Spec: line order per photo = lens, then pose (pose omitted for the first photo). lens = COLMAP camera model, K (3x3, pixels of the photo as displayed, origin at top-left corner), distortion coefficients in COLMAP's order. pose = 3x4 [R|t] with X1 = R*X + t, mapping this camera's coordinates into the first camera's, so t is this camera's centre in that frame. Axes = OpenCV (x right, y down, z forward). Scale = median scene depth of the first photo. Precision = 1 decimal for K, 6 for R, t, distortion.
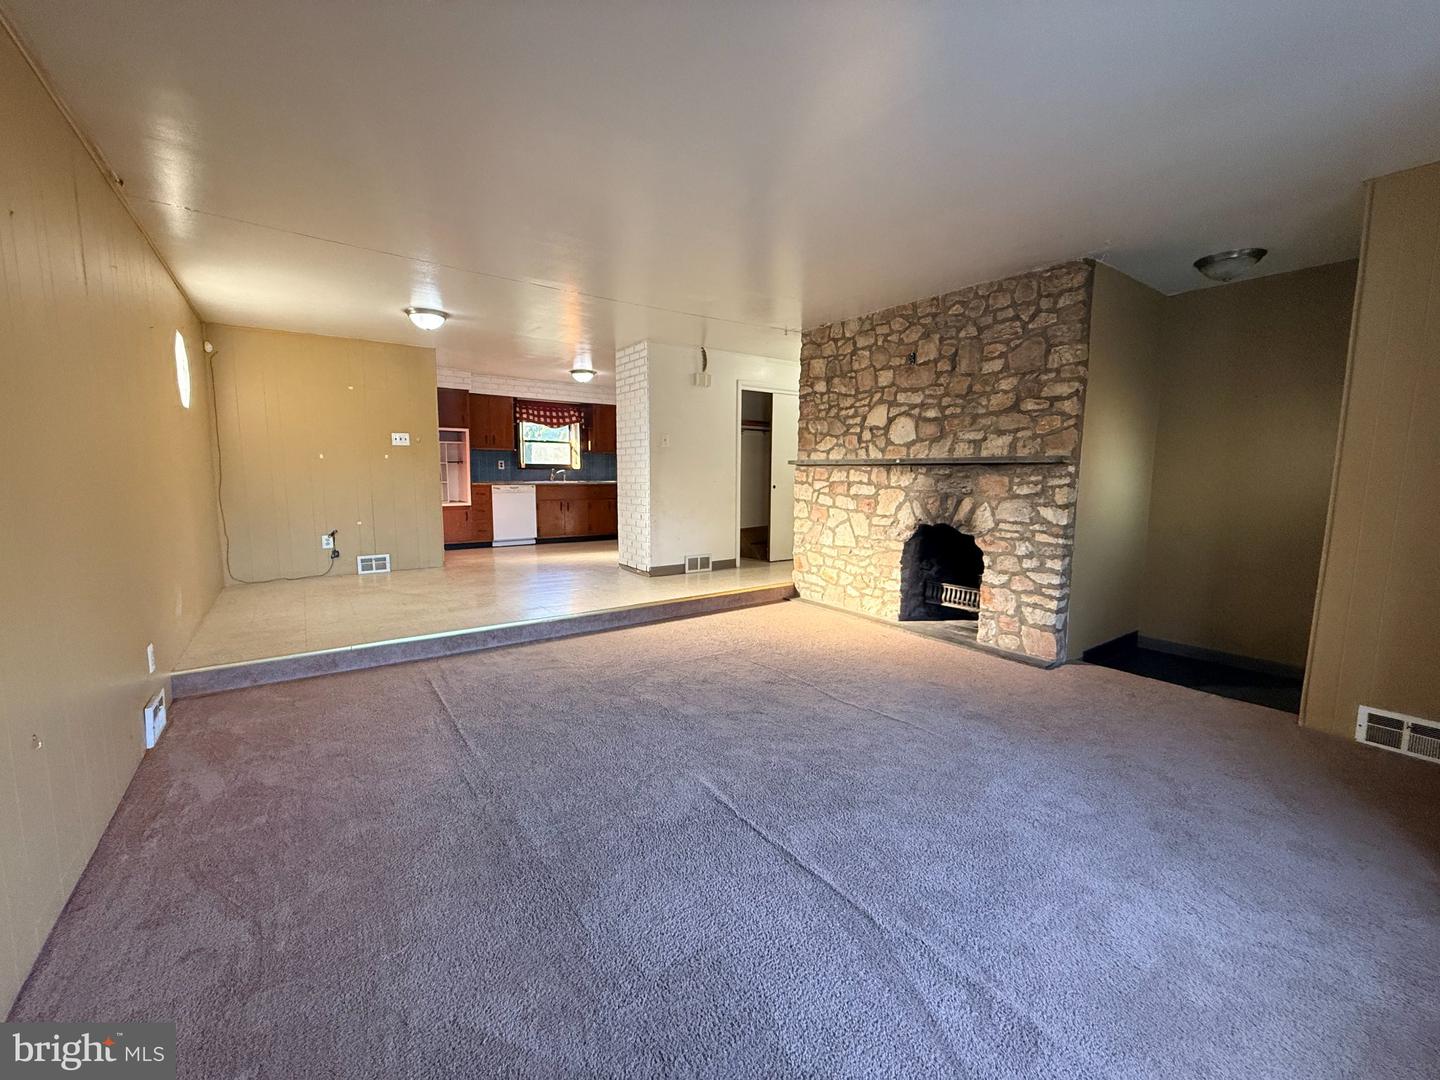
lens RADIAL K [[574.2, 0, 715.0], [0, 574.2, 535.8], [0, 0, 1]] dist [0.000140, 0.000089]
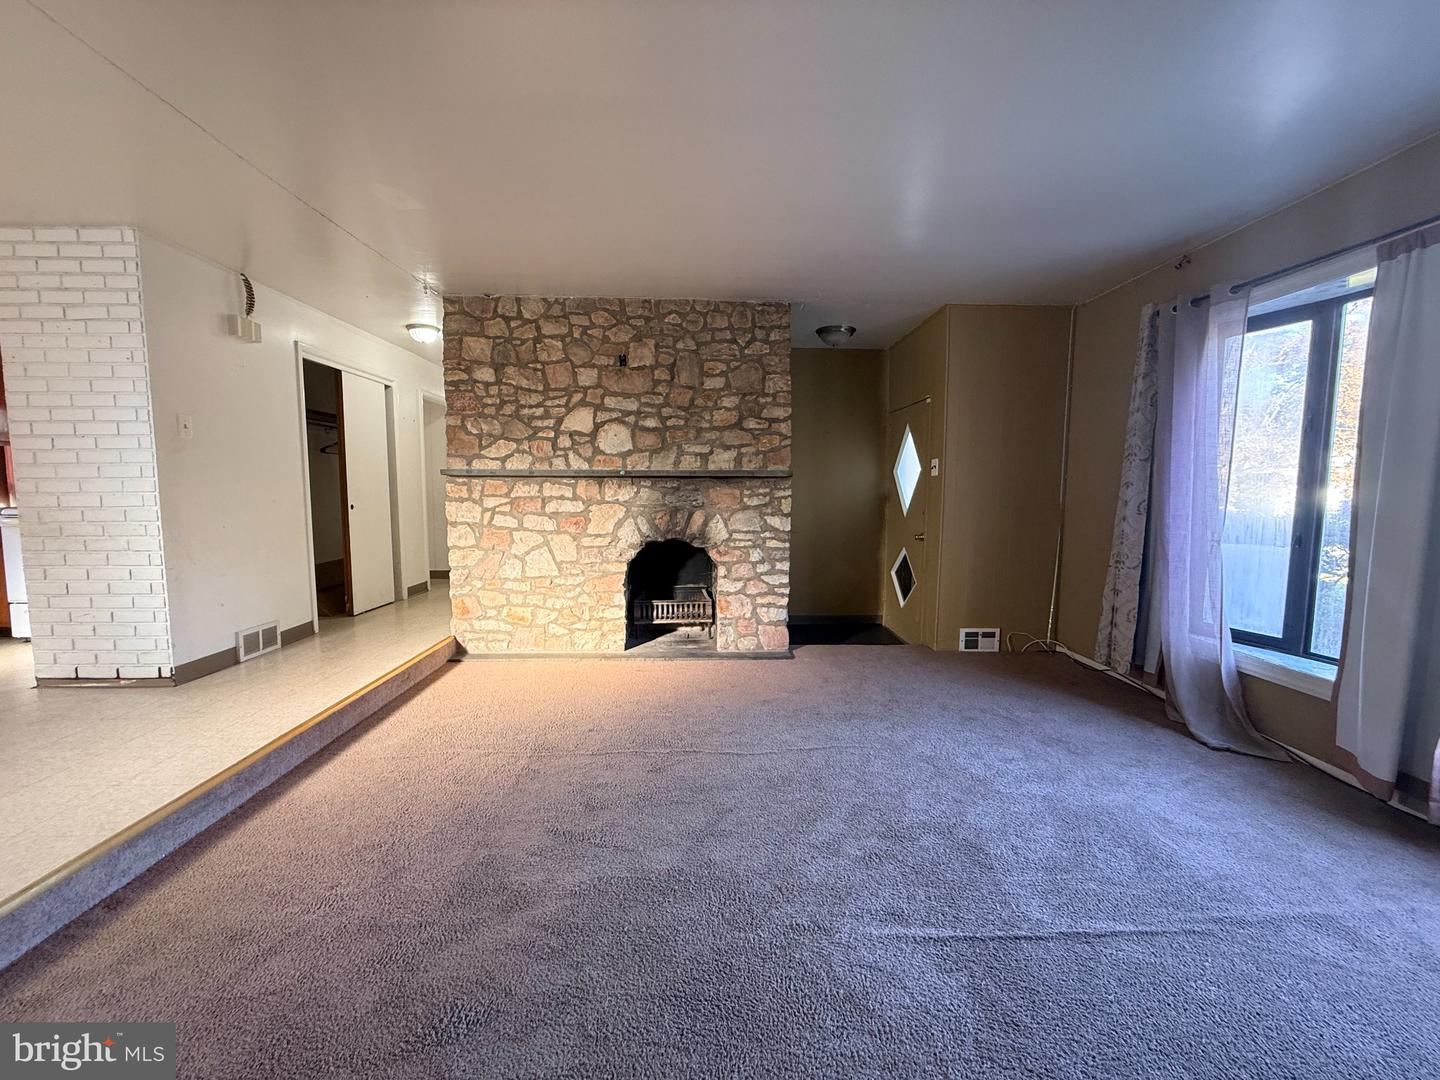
lens RADIAL K [[572.6, 0, 714.1], [0, 572.6, 536.0], [0, 0, 1]] dist [0.000129, 0.000062]
pose [[0.557296, -0.074190, 0.826993, -0.300336], [0.092985, 0.995311, 0.026629, -0.037354], [-0.825091, 0.062058, 0.561581, 0.338041]]
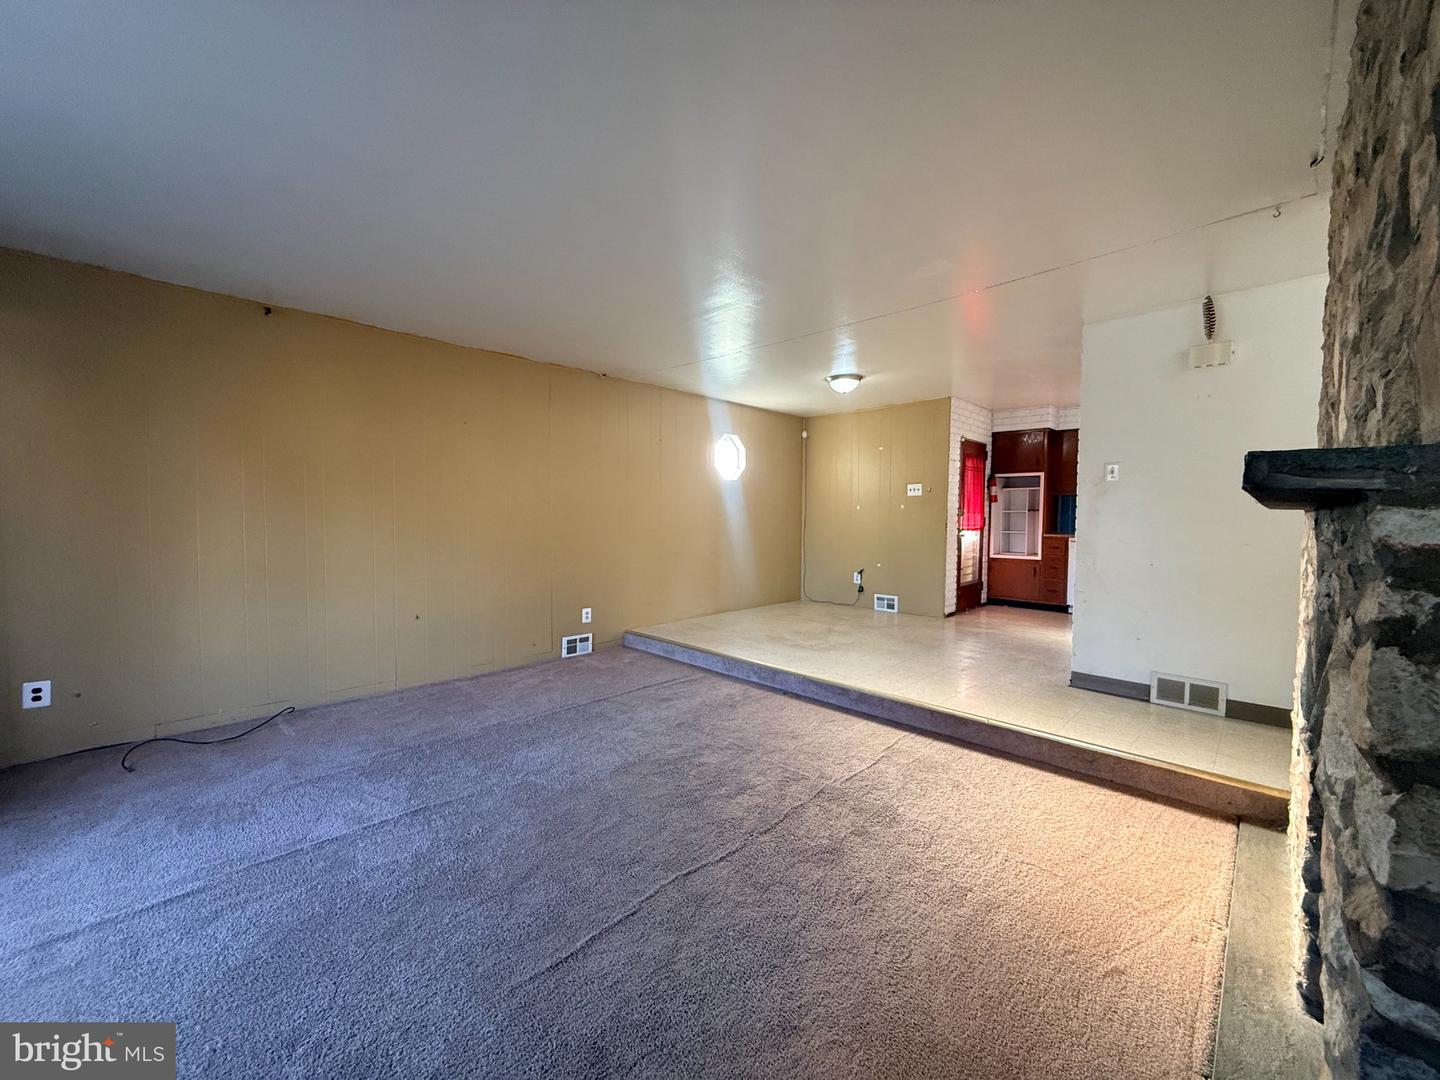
lens RADIAL K [[572.6, 0, 714.1], [0, 572.6, 536.0], [0, 0, 1]] dist [0.000129, 0.000062]
pose [[0.170488, 0.033730, -0.984782, 0.512286], [-0.115361, 0.993224, 0.014048, -0.066941], [0.978583, 0.111211, 0.173224, 0.553554]]
